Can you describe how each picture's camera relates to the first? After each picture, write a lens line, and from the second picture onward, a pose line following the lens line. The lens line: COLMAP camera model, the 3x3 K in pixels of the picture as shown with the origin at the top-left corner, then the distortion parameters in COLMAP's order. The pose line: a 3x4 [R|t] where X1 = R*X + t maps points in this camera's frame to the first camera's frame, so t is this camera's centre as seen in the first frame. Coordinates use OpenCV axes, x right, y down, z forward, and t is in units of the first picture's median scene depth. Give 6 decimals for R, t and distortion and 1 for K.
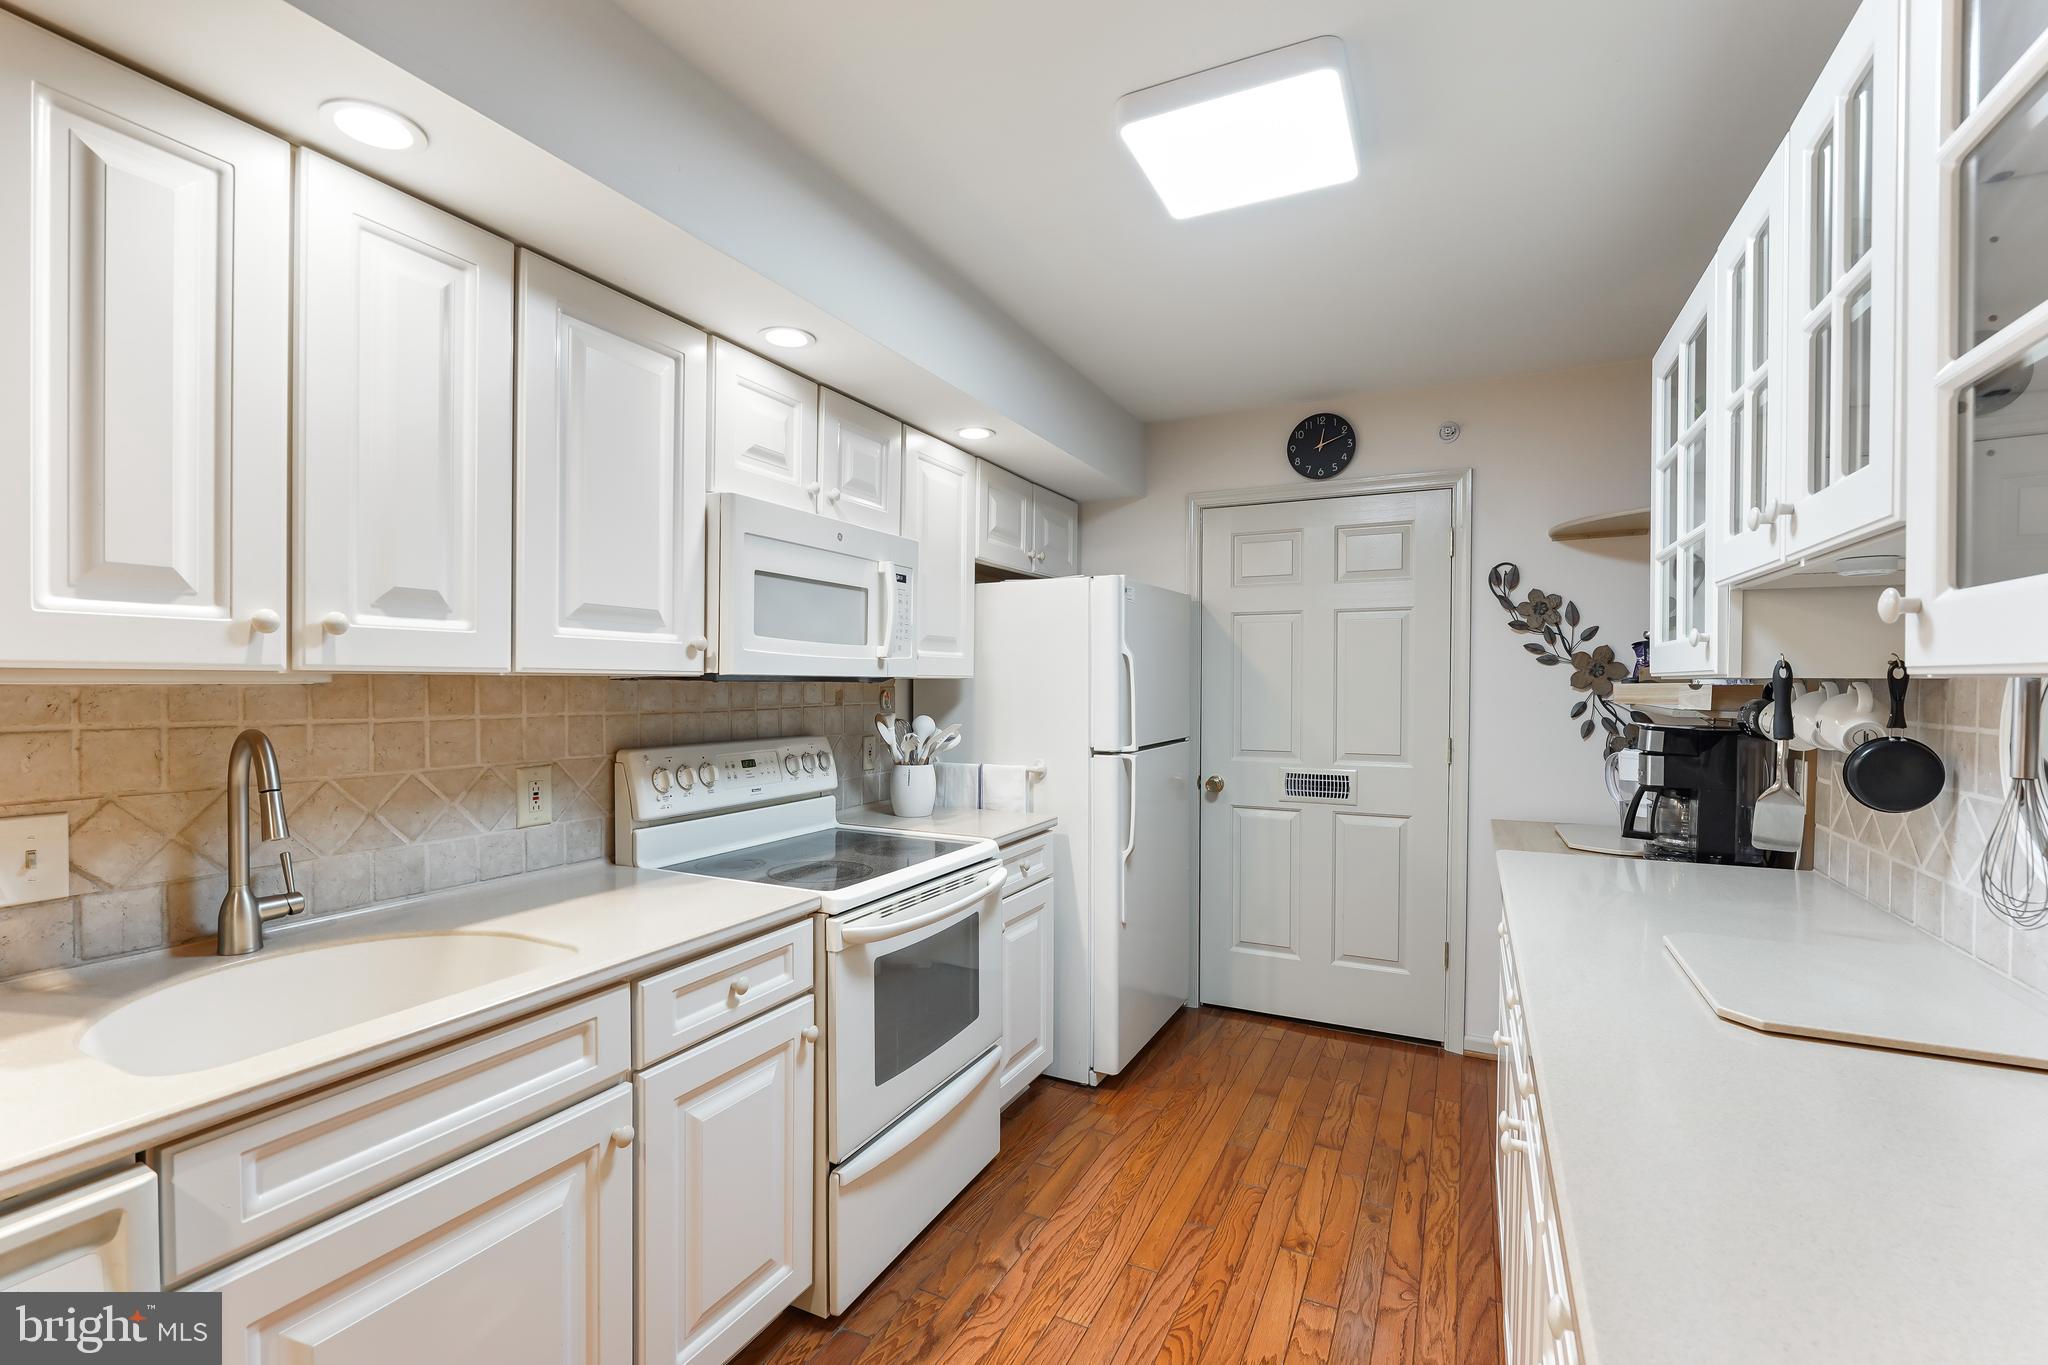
lens RADIAL K [[900.9, 0, 1017.1], [0, 900.9, 690.8], [0, 0, 1]] dist [-0.010982, 0.000042]
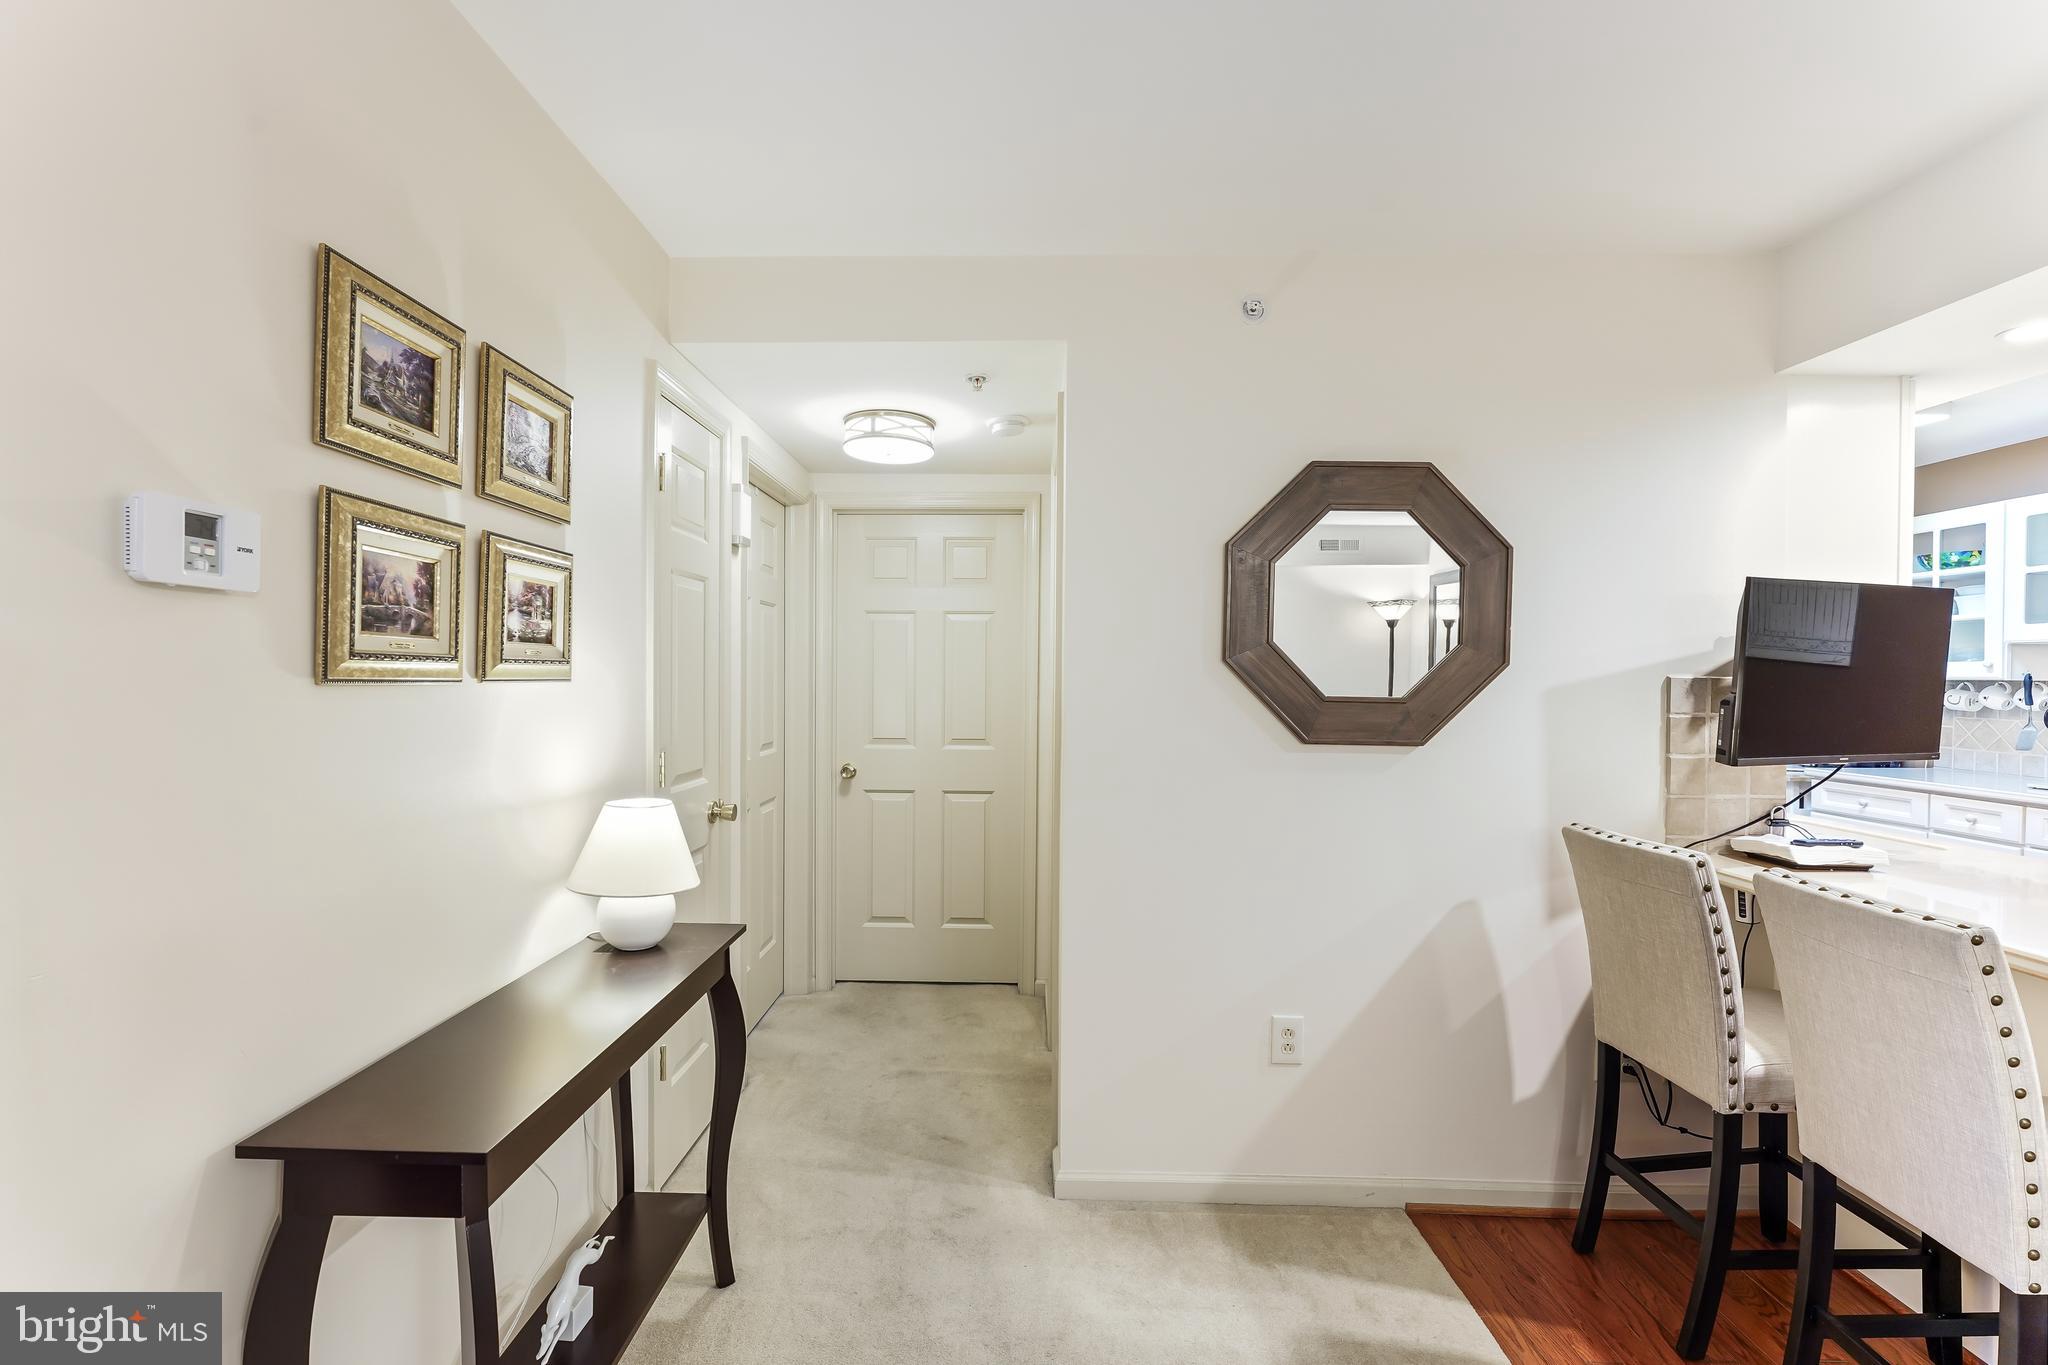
lens RADIAL K [[940.5, 0, 1004.4], [0, 940.5, 680.5], [0, 0, 1]] dist [-0.015650, 0.000024]
pose [[0.906326, 0.000106, 0.422580, -1.504810], [0.001530, 0.999993, -0.003533, -0.005580], [-0.422577, 0.003848, 0.906319, -0.064182]]
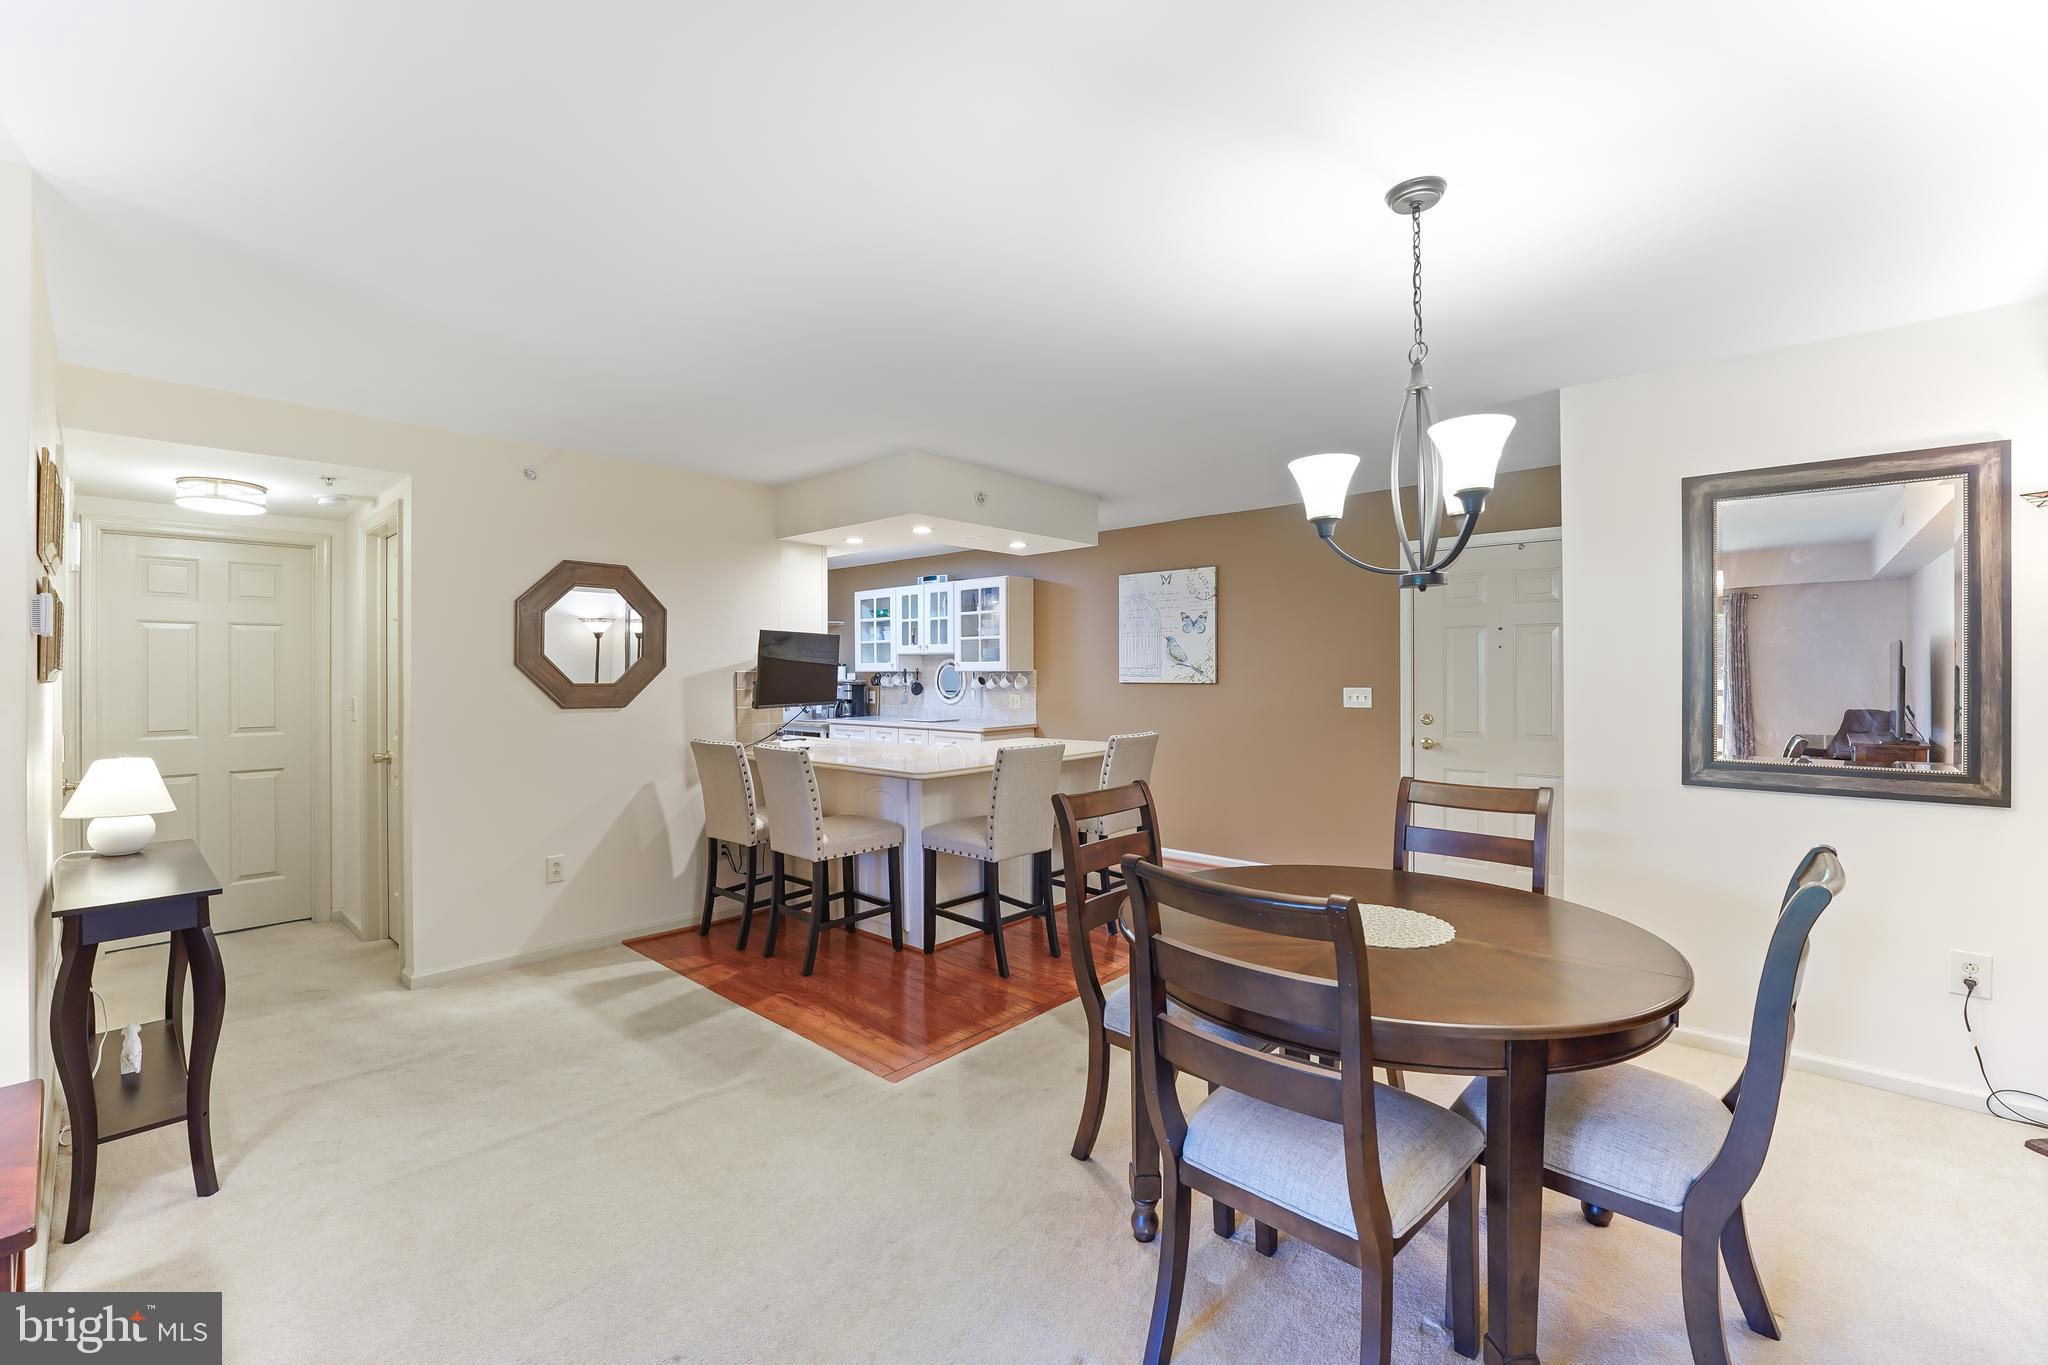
lens RADIAL K [[843.2, 0, 1004.9], [0, 843.2, 675.3], [0, 0, 1]] dist [-0.019170, -0.000016]
pose [[0.278724, -0.008421, 0.960334, -2.057568], [0.017416, 0.999841, 0.003712, -0.000540], [-0.960213, 0.015690, 0.278827, -0.528488]]
